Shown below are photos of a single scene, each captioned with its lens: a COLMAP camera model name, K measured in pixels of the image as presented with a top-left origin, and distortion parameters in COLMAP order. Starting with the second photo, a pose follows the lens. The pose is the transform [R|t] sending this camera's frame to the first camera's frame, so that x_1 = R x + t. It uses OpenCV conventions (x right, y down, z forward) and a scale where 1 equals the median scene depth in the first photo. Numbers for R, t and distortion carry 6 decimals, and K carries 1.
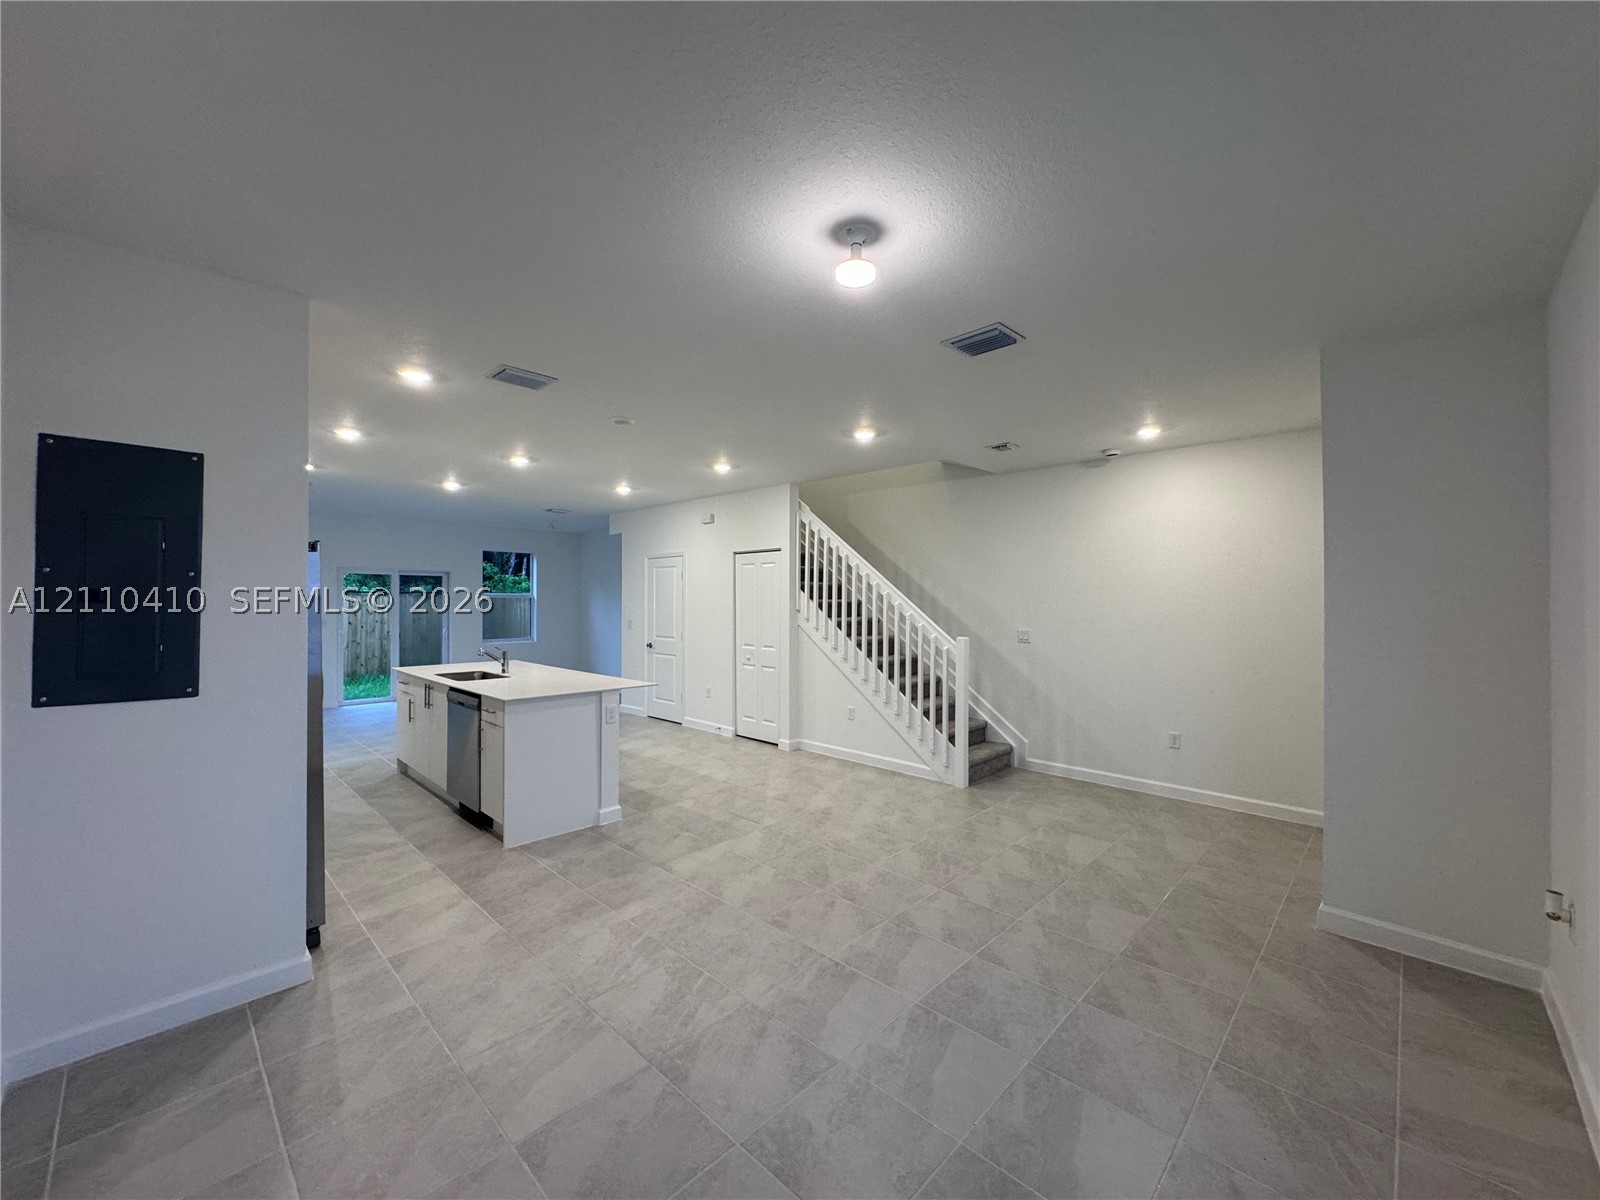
lens RADIAL K [[638.5, 0, 800.7], [0, 638.5, 595.7], [0, 0, 1]] dist [-0.003623, 0.000476]
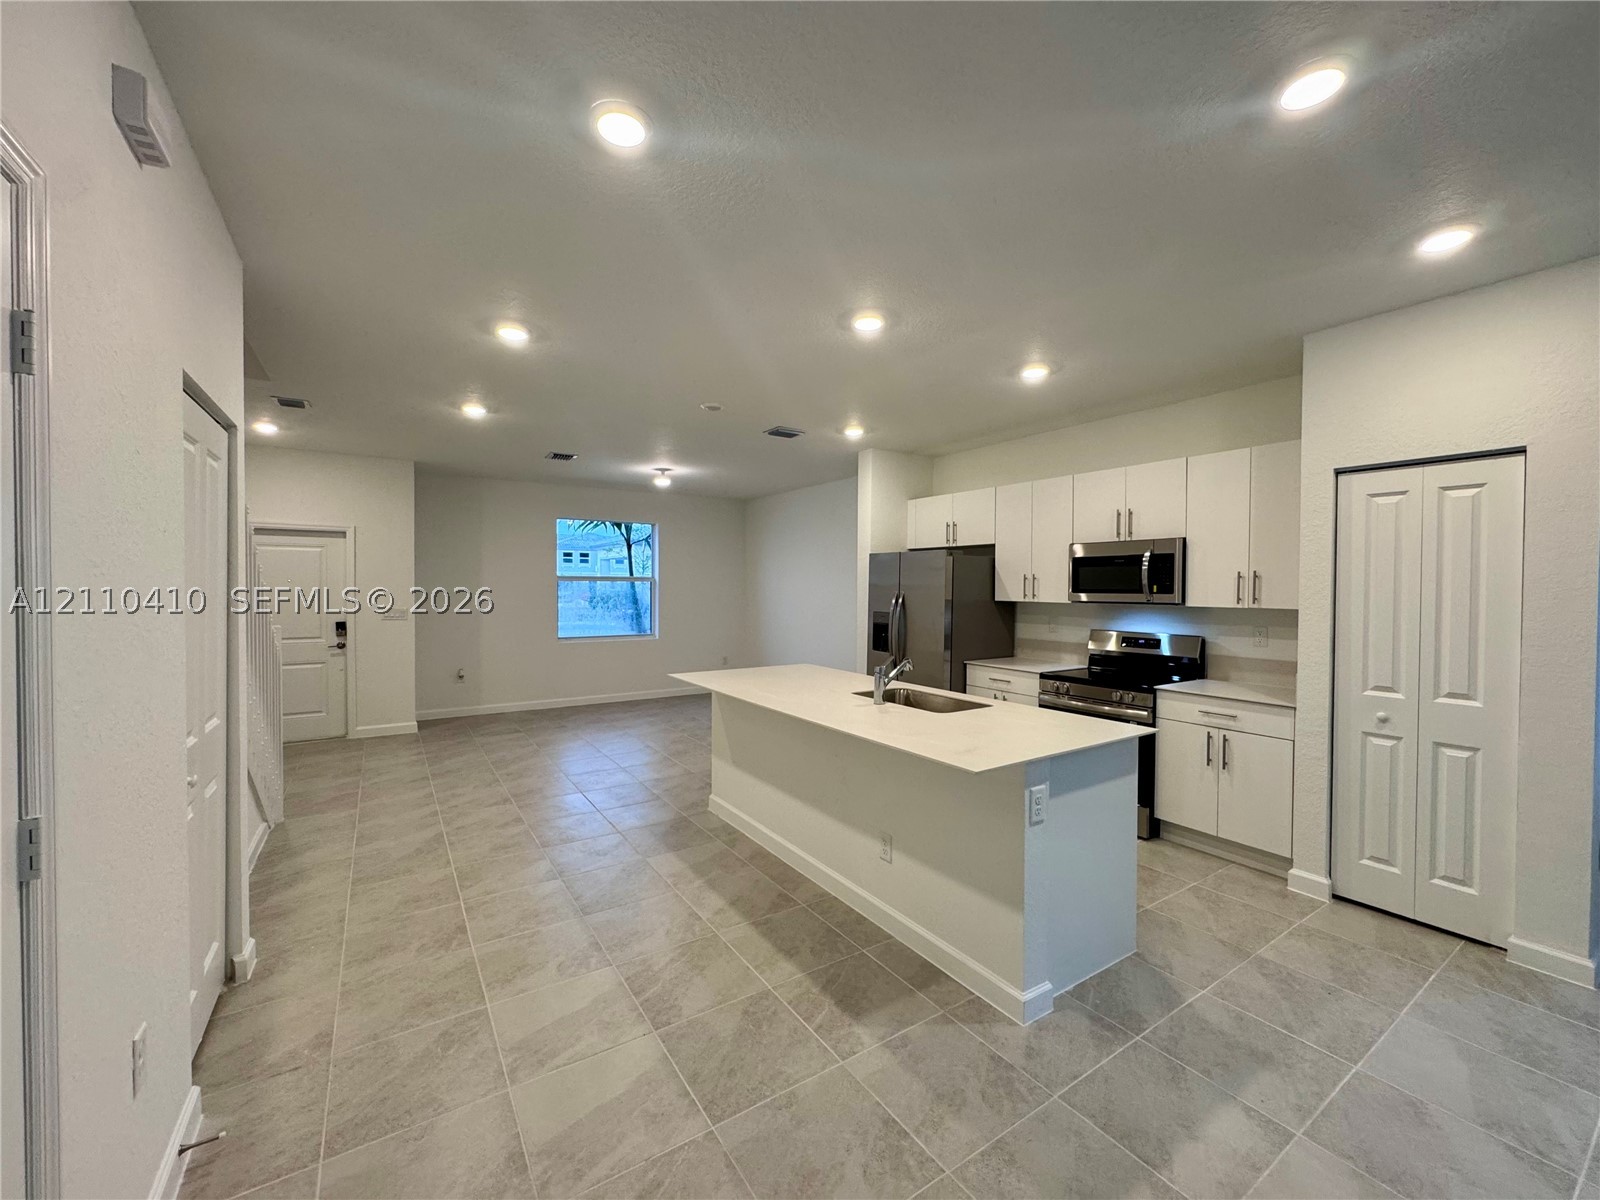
lens RADIAL K [[638.5, 0, 801.7], [0, 638.5, 597.7], [0, 0, 1]] dist [-0.003623, 0.000476]
pose [[-0.975595, -0.014584, 0.219092, -0.480008], [-0.012482, 0.999862, 0.010975, 0.014345], [-0.219222, 0.007973, -0.975642, 1.464677]]
